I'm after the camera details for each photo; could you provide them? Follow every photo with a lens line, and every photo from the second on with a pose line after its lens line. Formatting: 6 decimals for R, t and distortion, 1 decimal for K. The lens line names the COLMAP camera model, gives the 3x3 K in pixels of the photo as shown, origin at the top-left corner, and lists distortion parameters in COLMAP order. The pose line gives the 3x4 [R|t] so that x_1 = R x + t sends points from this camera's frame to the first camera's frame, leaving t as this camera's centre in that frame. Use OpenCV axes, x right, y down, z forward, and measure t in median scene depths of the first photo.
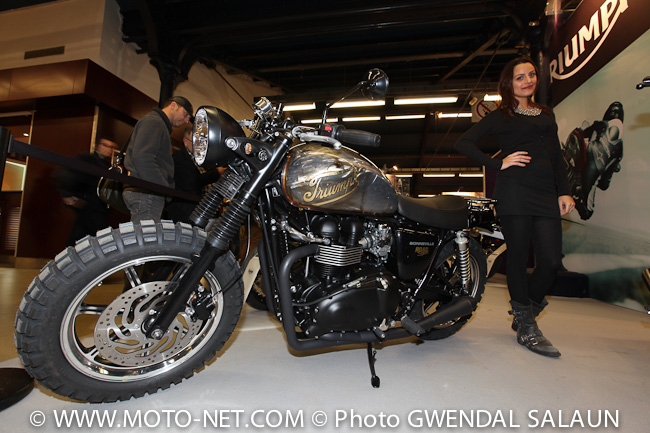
lens RADIAL K [[292.8, 0, 324.4], [0, 292.8, 214.1], [0, 0, 1]] dist [-0.017317, 0.001673]
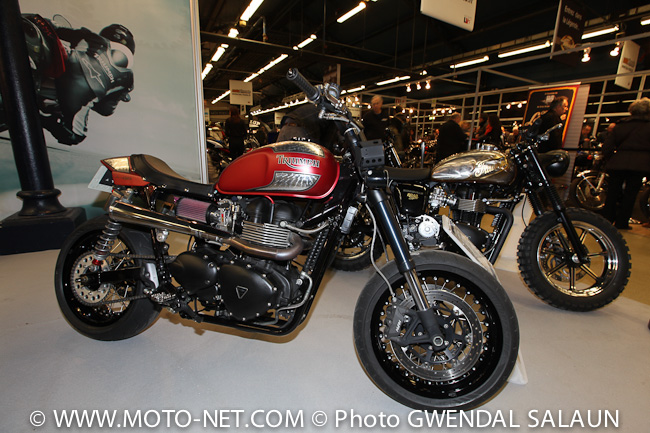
lens RADIAL K [[292.8, 0, 322.0], [0, 292.8, 214.9], [0, 0, 1]] dist [-0.017317, 0.001673]
pose [[-0.653824, -0.231615, 0.720325, -0.268553], [-0.111312, 0.971082, 0.211208, -0.046766], [-0.748414, 0.057912, -0.660699, 1.116456]]
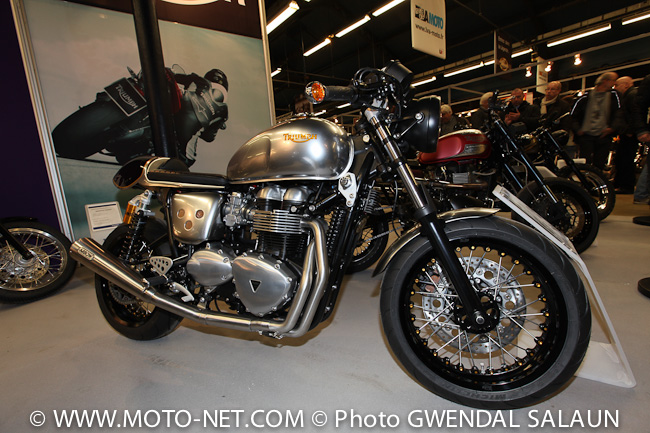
lens RADIAL K [[292.8, 0, 327.4], [0, 292.8, 211.6], [0, 0, 1]] dist [-0.017317, 0.001673]
pose [[-0.778132, -0.073393, 0.623798, -0.142306], [-0.000094, 0.993163, 0.116733, 0.056626], [-0.628100, 0.090775, -0.772819, 1.628263]]
